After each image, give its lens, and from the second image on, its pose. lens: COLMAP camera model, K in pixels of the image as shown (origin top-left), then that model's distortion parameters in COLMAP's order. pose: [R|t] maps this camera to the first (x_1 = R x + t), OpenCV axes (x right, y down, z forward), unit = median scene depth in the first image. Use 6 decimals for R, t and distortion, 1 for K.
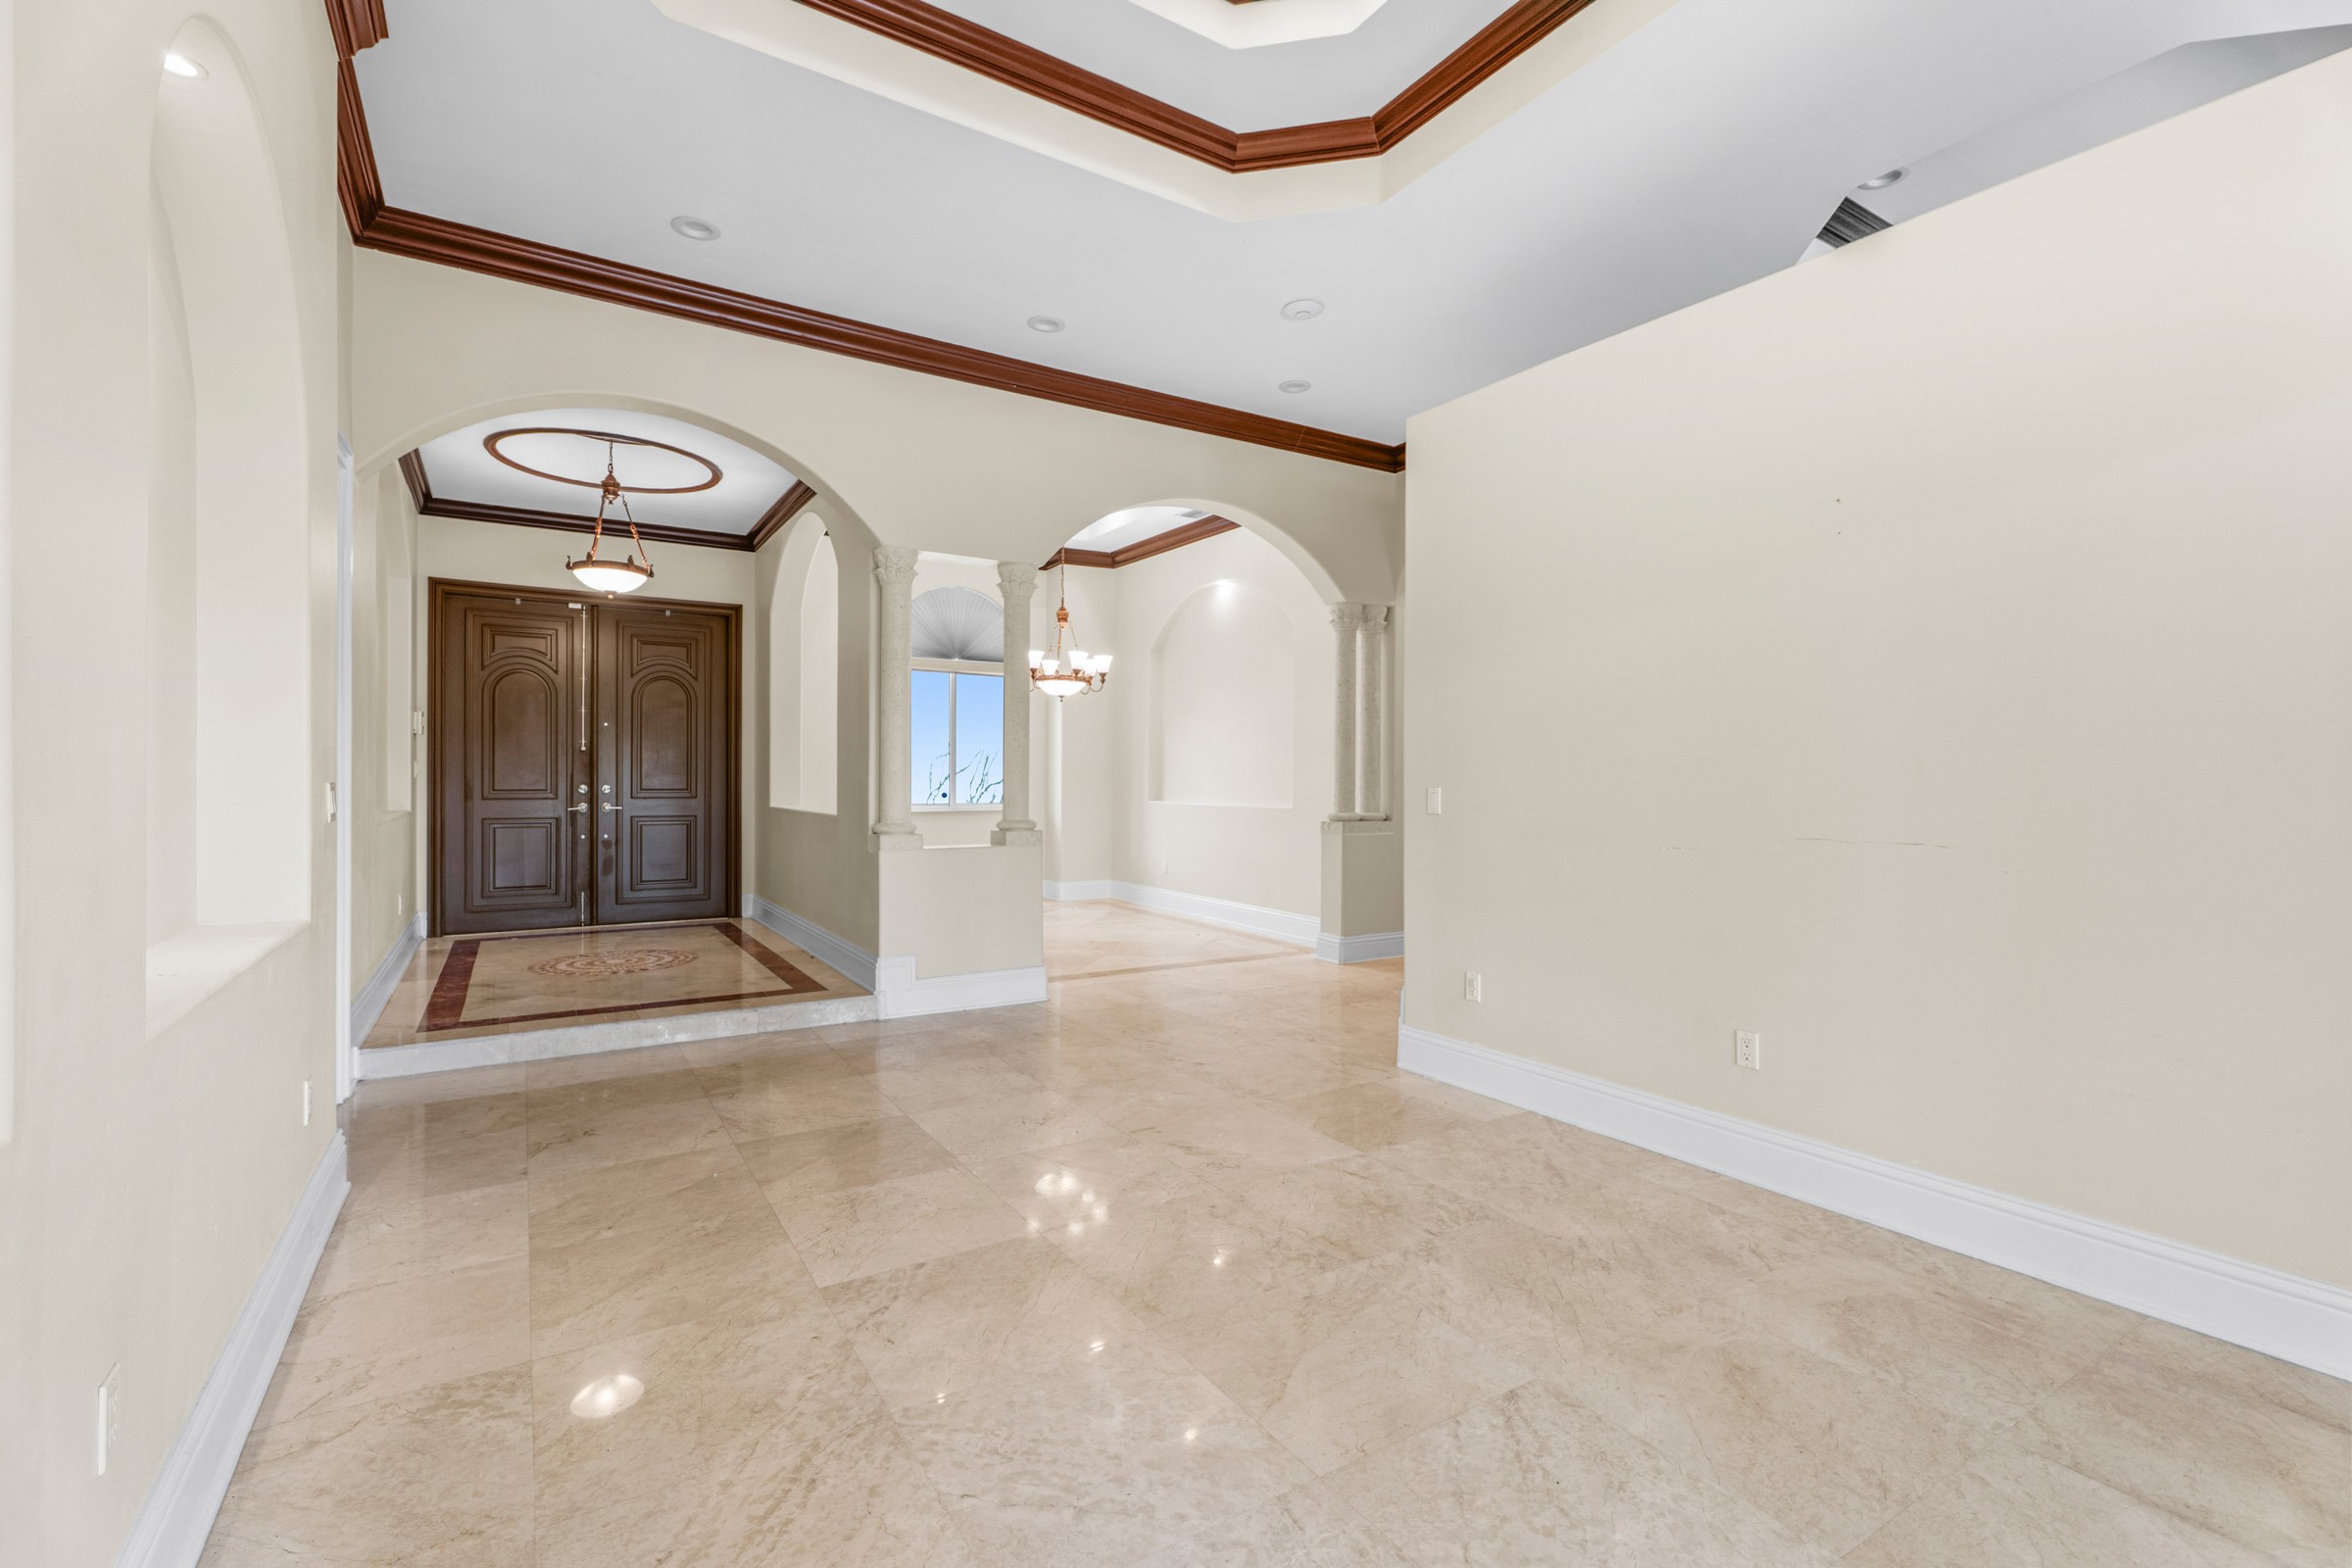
lens RADIAL K [[1056.2, 0, 1177.3], [0, 1056.2, 781.5], [0, 0, 1]] dist [-0.001160, 0.000089]
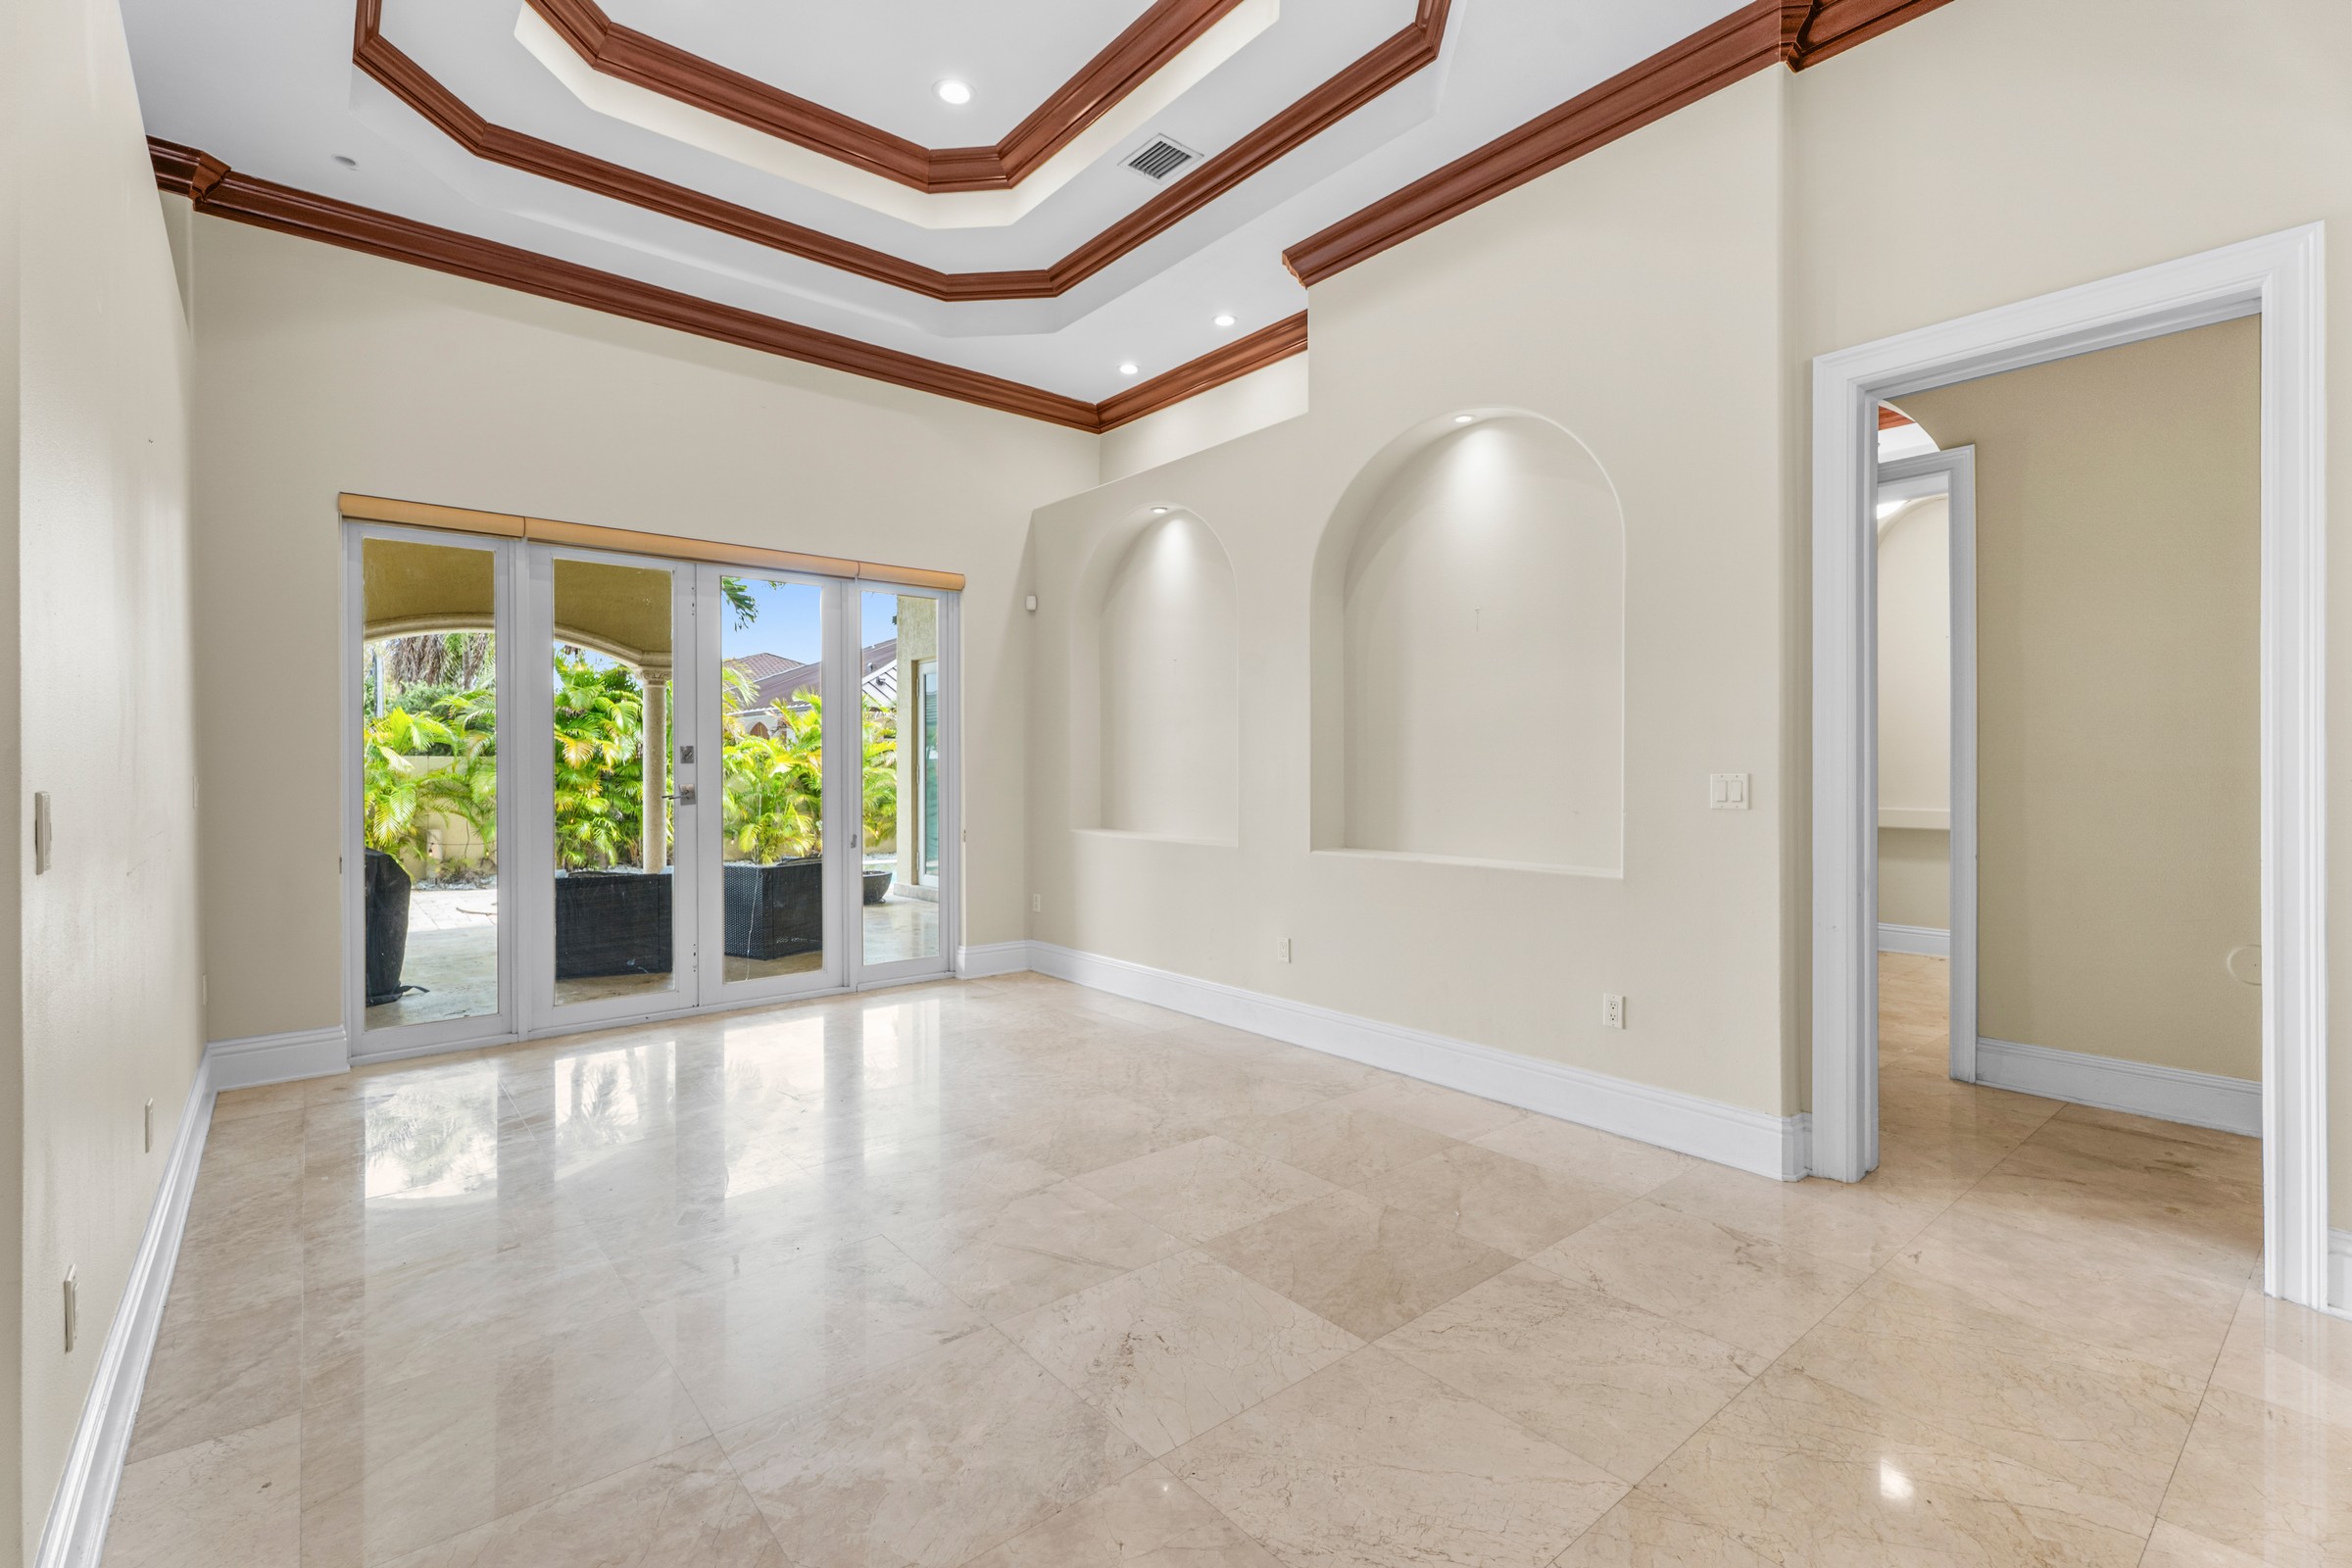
lens RADIAL K [[1056.2, 0, 1174.5], [0, 1056.2, 768.6], [0, 0, 1]] dist [-0.001160, 0.000089]
pose [[-0.992261, -0.003410, -0.124127, -0.091436], [-0.003961, 0.999983, 0.004187, -0.005221], [0.124110, 0.004647, -0.992258, 1.886587]]
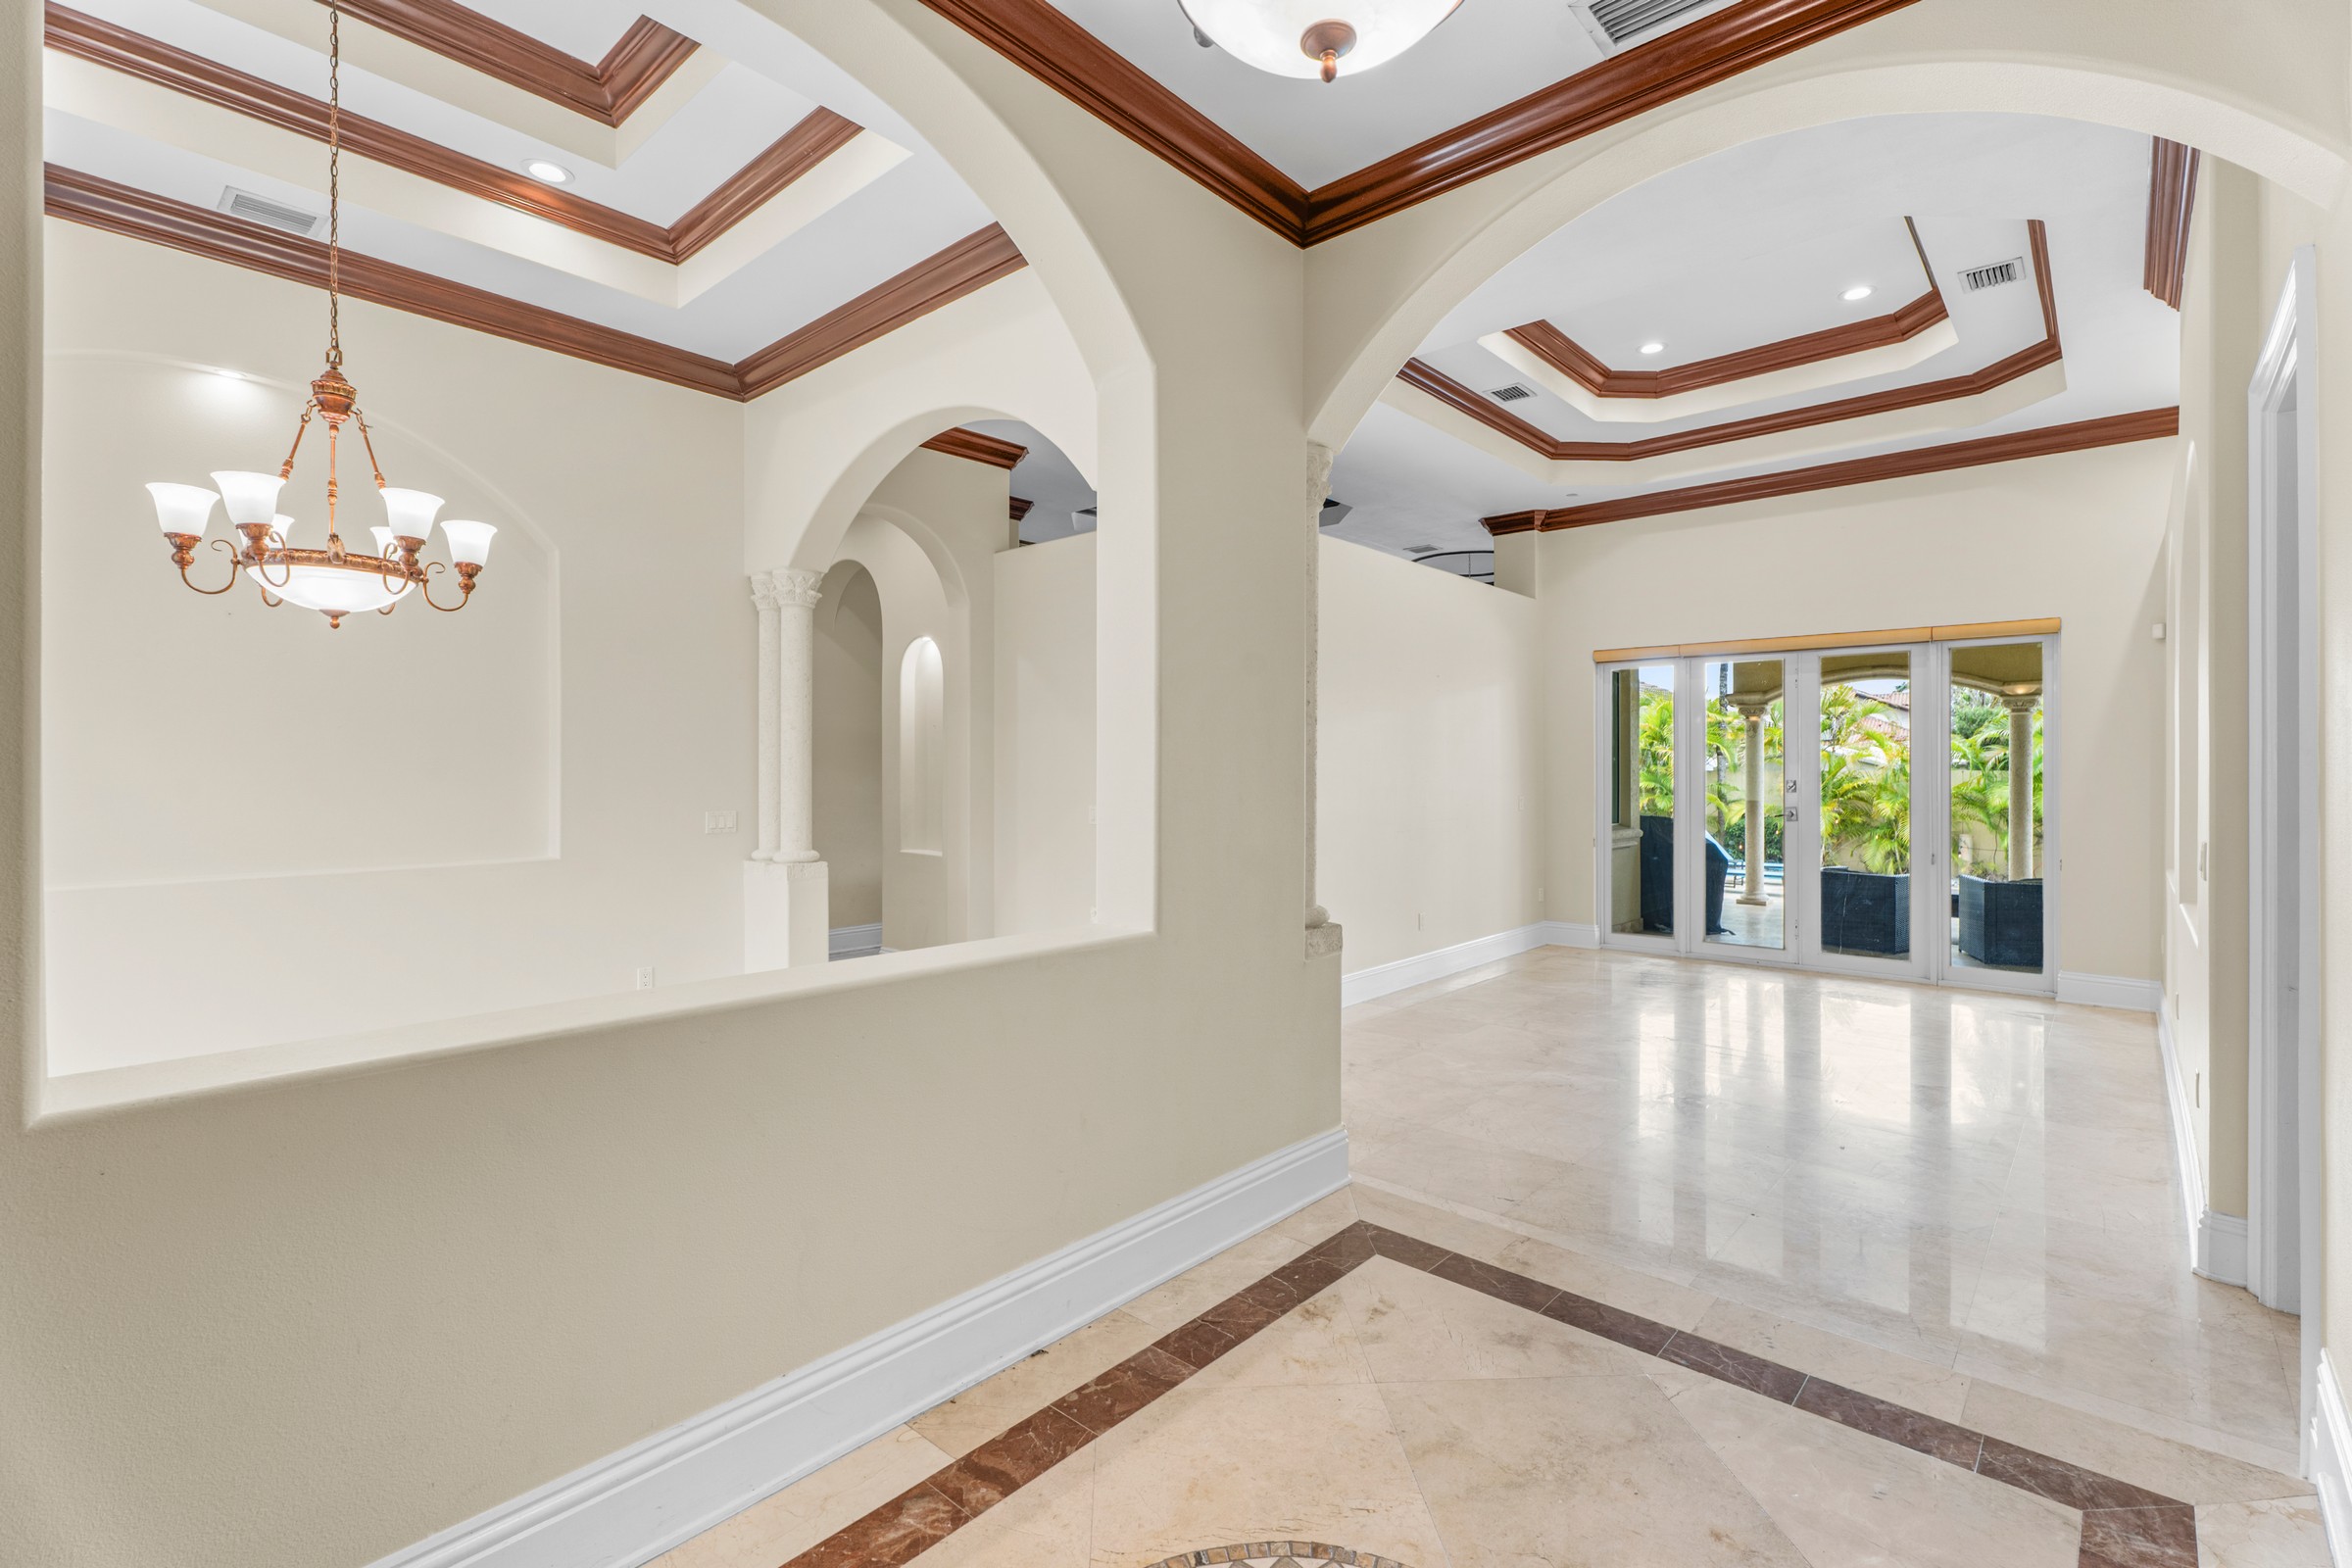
lens RADIAL K [[1056.2, 0, 1178.9], [0, 1056.2, 771.5], [0, 0, 1]] dist [-0.001160, 0.000089]
pose [[-0.276418, -0.008239, 0.961002, -1.420703], [0.001598, 0.999958, 0.009033, -0.073408], [-0.961036, 0.004033, -0.276393, 2.116143]]
